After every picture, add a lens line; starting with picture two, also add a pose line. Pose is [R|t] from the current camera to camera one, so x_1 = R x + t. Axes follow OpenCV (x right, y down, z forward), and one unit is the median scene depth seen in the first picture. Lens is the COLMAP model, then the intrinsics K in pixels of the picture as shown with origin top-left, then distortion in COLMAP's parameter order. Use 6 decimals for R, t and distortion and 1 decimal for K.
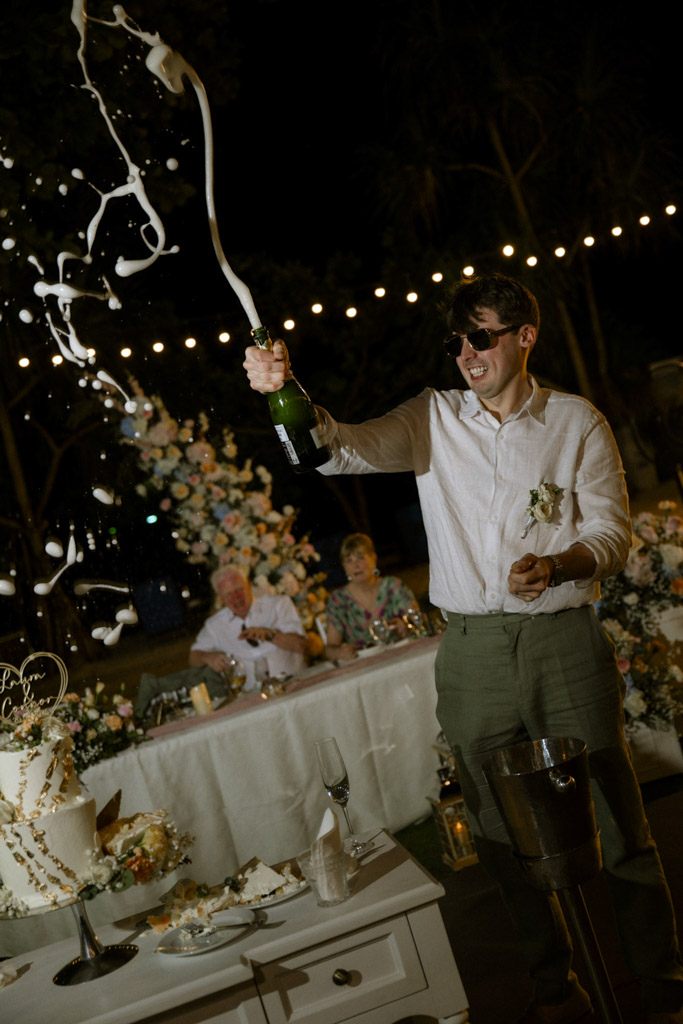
lens RADIAL K [[1238.2, 0, 349.2], [0, 1238.2, 502.2], [0, 0, 1]] dist [0.017346, 0.000000]
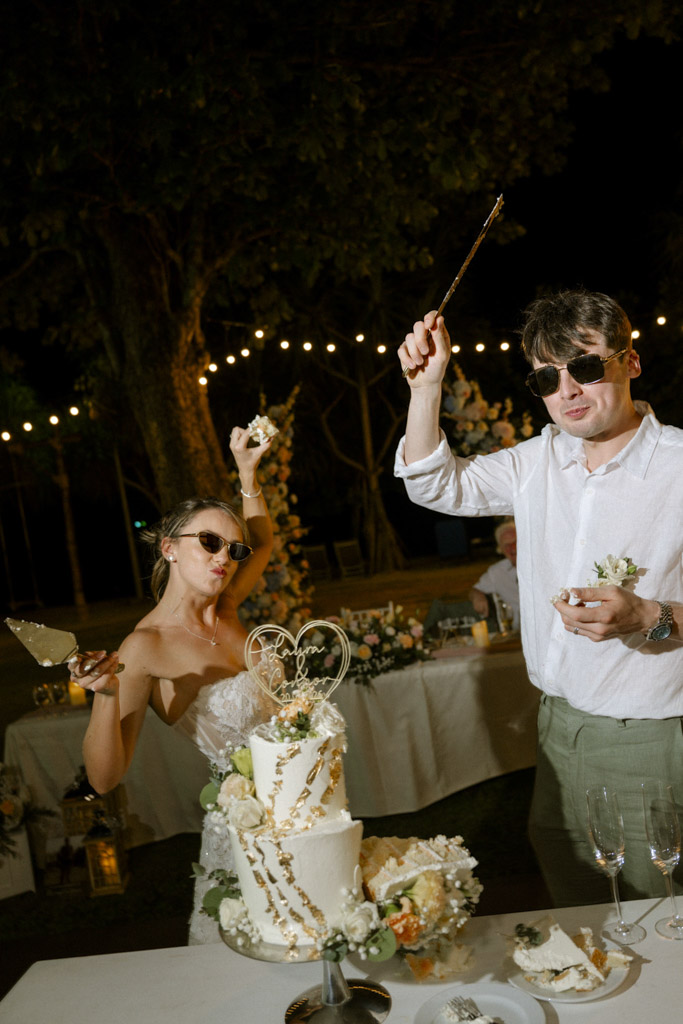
lens RADIAL K [[830.2, 0, 348.7], [0, 830.2, 514.3], [0, 0, 1]] dist [0.007402, -0.016637]
pose [[0.951162, 0.148079, -0.270857, -0.045024], [-0.132434, 0.988331, 0.075260, 0.004421], [0.278841, -0.035714, 0.959673, 0.226692]]
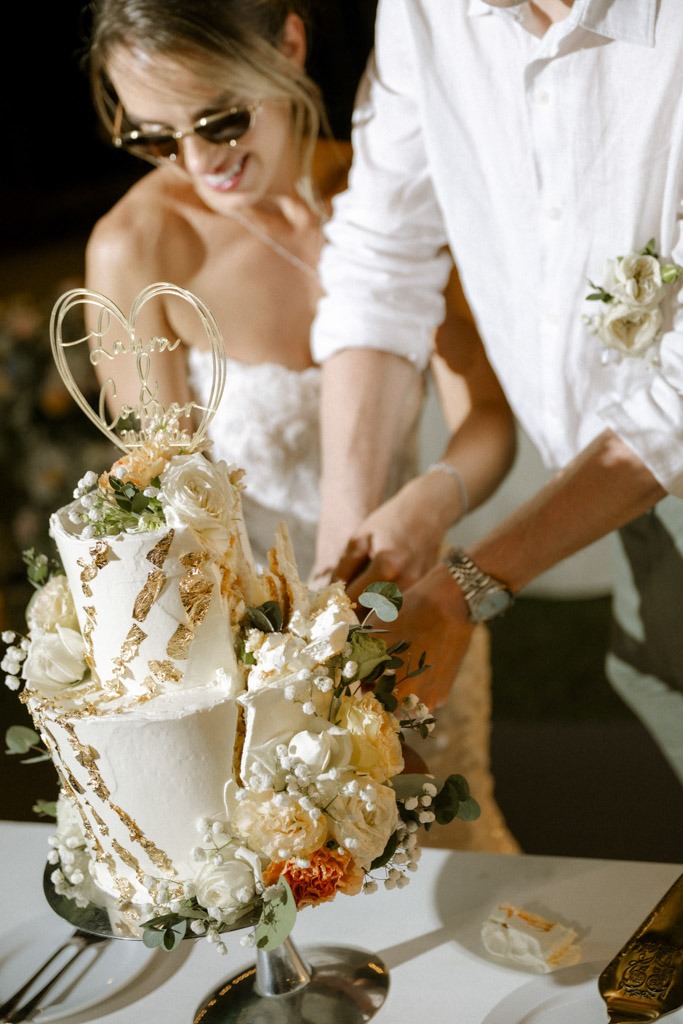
lens RADIAL K [[1600.7, 0, 343.2], [0, 1600.7, 513.1], [0, 0, 1]] dist [0.152226, 0.000000]
pose [[0.777043, 0.287487, -0.559960, 0.036232], [-0.004713, 0.892238, 0.451540, -0.015827], [0.629429, -0.348227, 0.694663, 0.314328]]
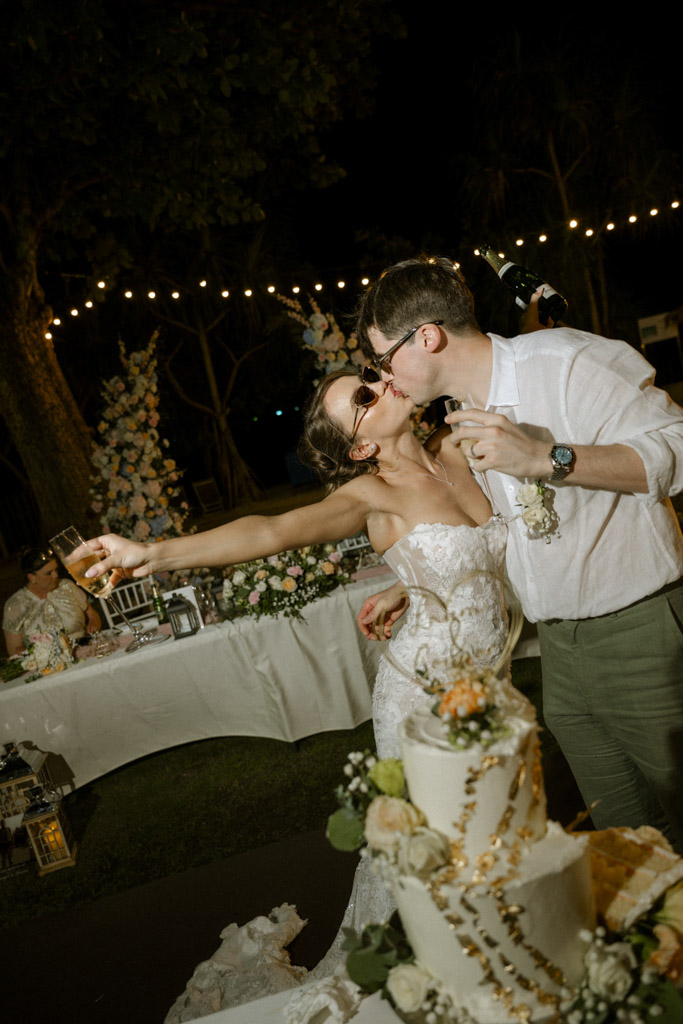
lens RADIAL K [[737.3, 0, 342.2], [0, 737.3, 513.9], [0, 0, 1]] dist [-0.019717, 0.026399]
pose [[0.996643, 0.054013, -0.061518, -0.137194], [-0.044705, 0.988604, 0.143748, 0.022285], [0.068581, -0.140516, 0.987700, 0.306059]]
